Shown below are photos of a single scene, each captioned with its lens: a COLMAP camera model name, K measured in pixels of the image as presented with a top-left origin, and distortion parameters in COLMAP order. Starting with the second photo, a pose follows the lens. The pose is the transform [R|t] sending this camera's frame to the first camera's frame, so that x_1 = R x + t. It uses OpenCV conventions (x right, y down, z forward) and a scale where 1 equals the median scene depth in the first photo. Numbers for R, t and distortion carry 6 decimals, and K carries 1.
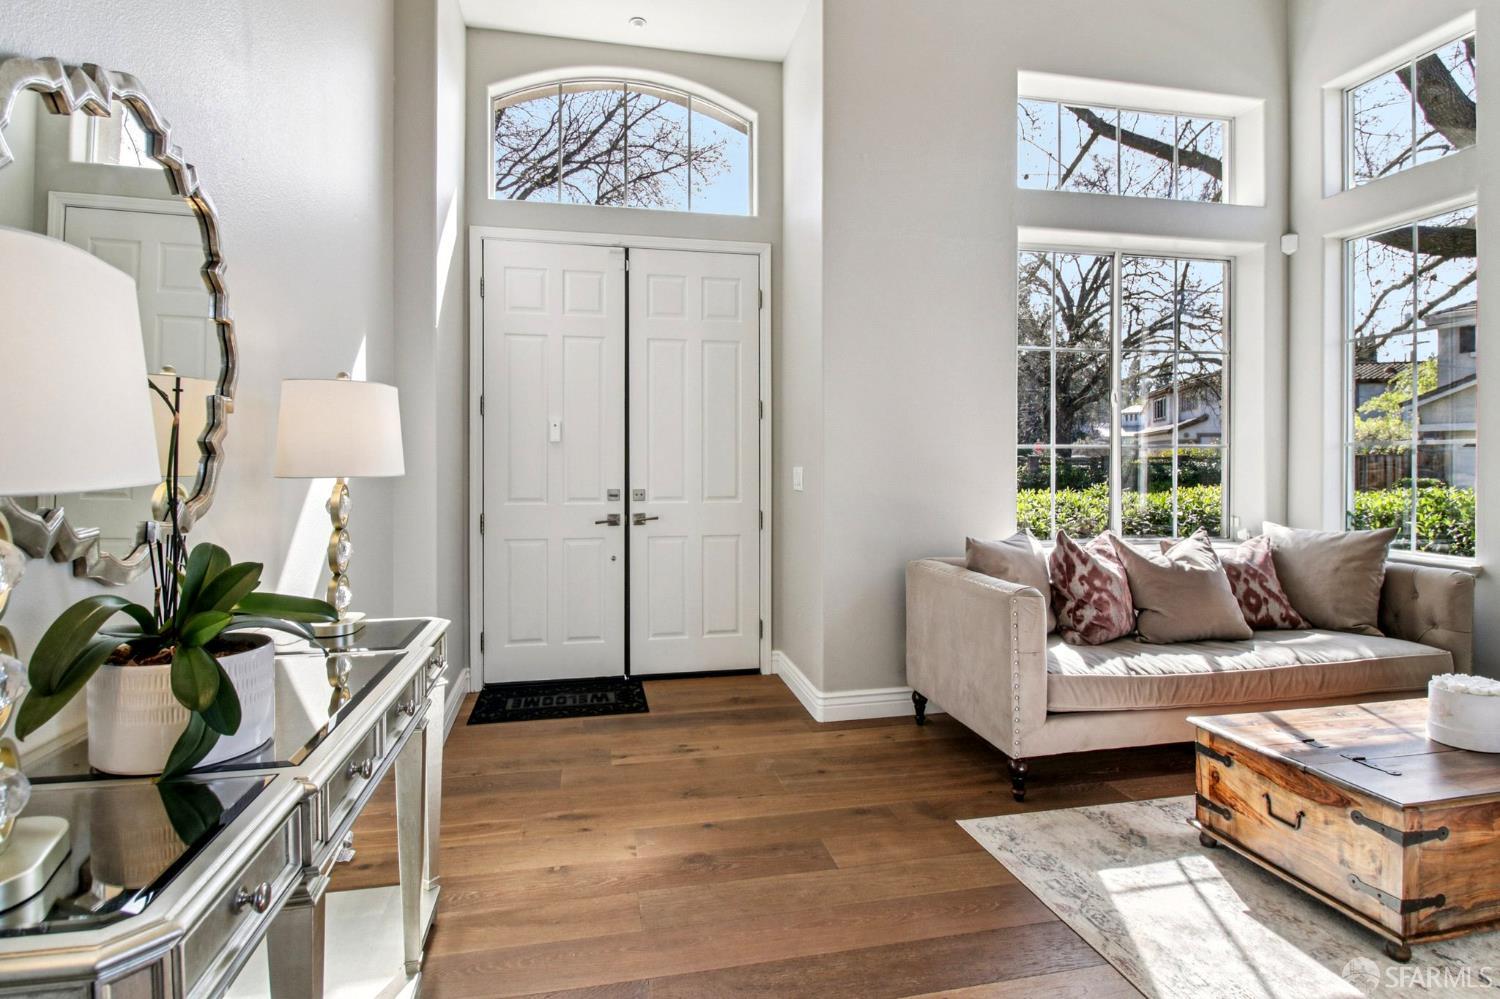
lens RADIAL K [[778.8, 0, 749.7], [0, 778.8, 466.1], [0, 0, 1]] dist [0.004262, -0.011667]
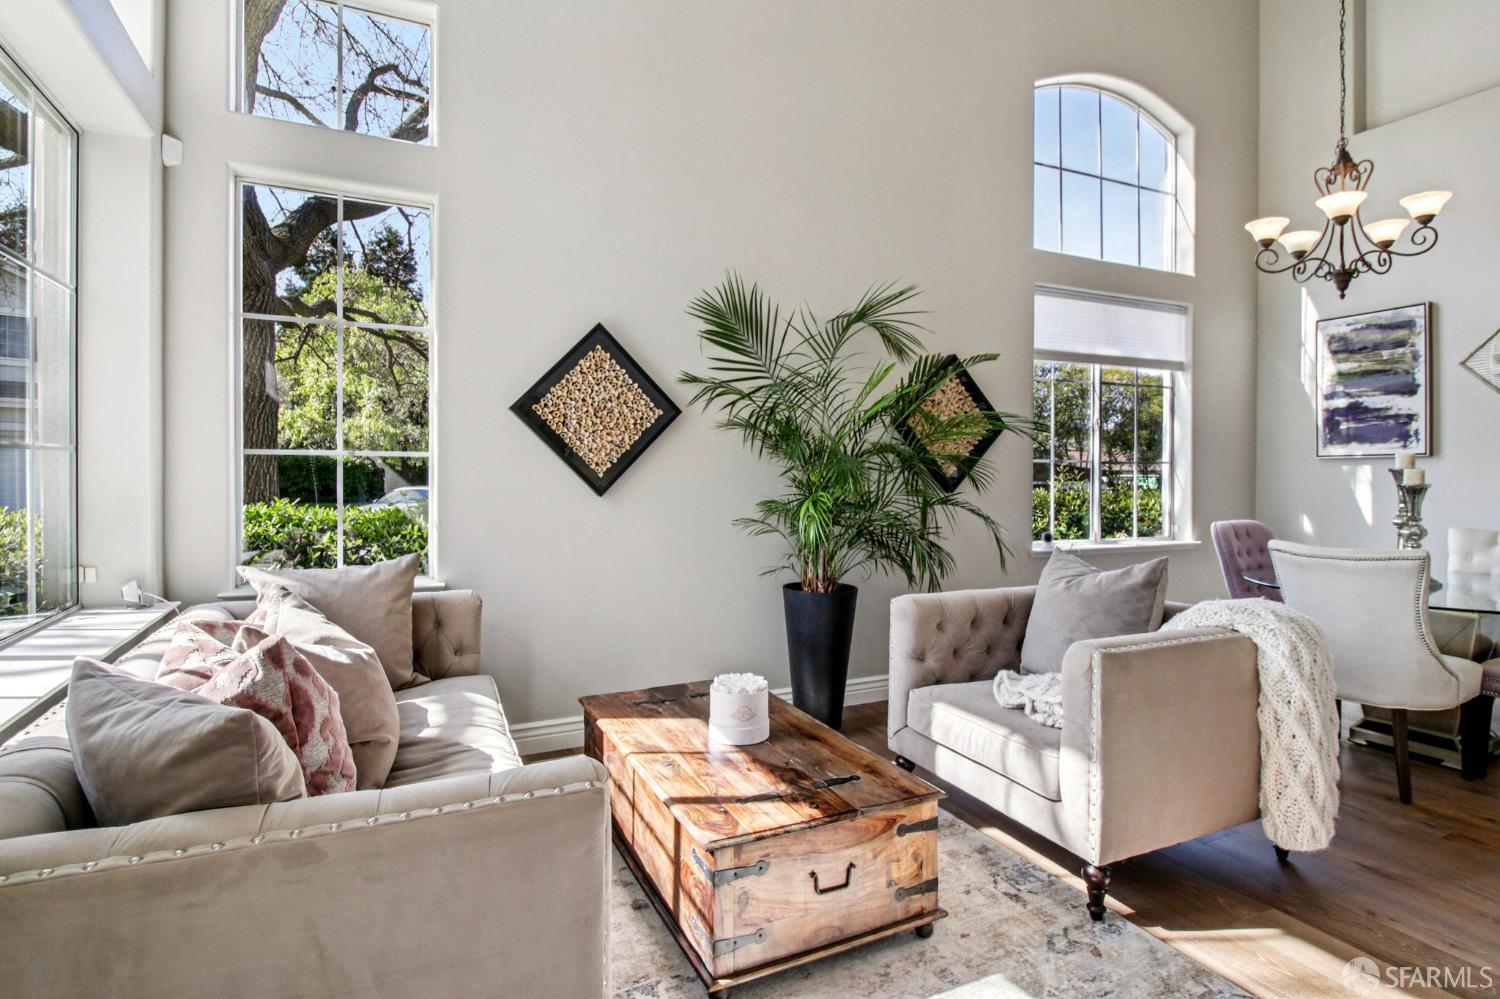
lens RADIAL K [[778.8, 0, 737.5], [0, 778.8, 474.1], [0, 0, 1]] dist [0.004262, -0.011667]
pose [[-0.237428, -0.007057, 0.971379, -0.099880], [-0.004315, 0.999971, 0.006210, -0.015255], [-0.971396, -0.002717, -0.237452, 0.875472]]
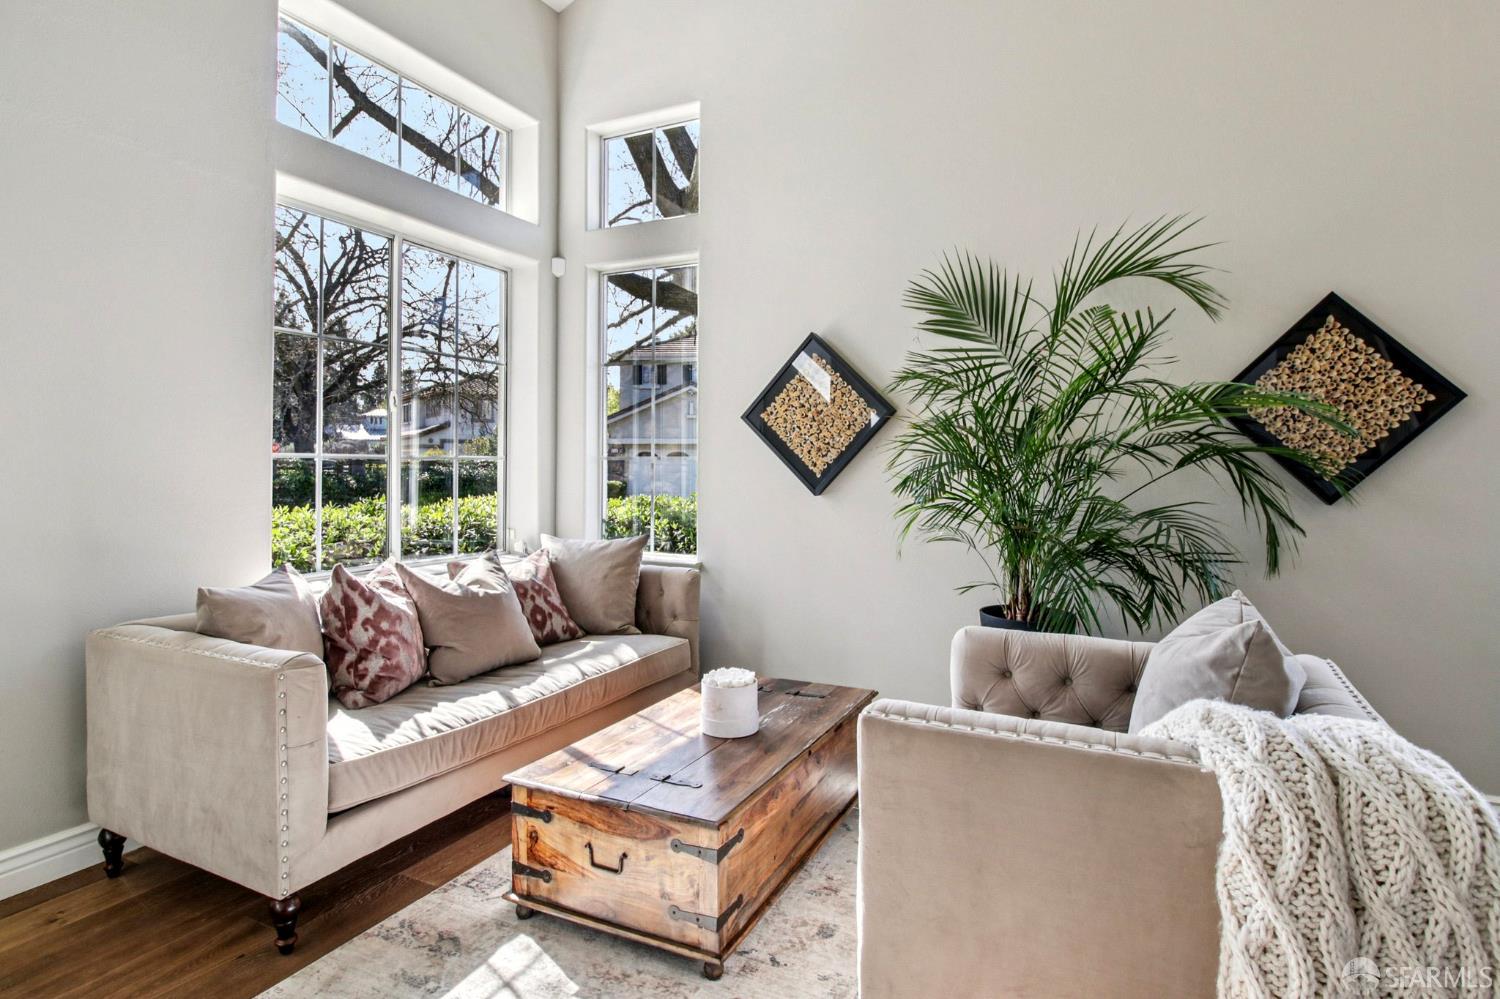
lens RADIAL K [[778.8, 0, 753.9], [0, 778.8, 462.8], [0, 0, 1]] dist [0.004262, -0.011667]
pose [[0.613569, 0.007992, 0.789601, 0.035197], [-0.001625, 0.999959, -0.008858, -0.014997], [-0.789639, 0.004152, 0.613557, 0.188049]]
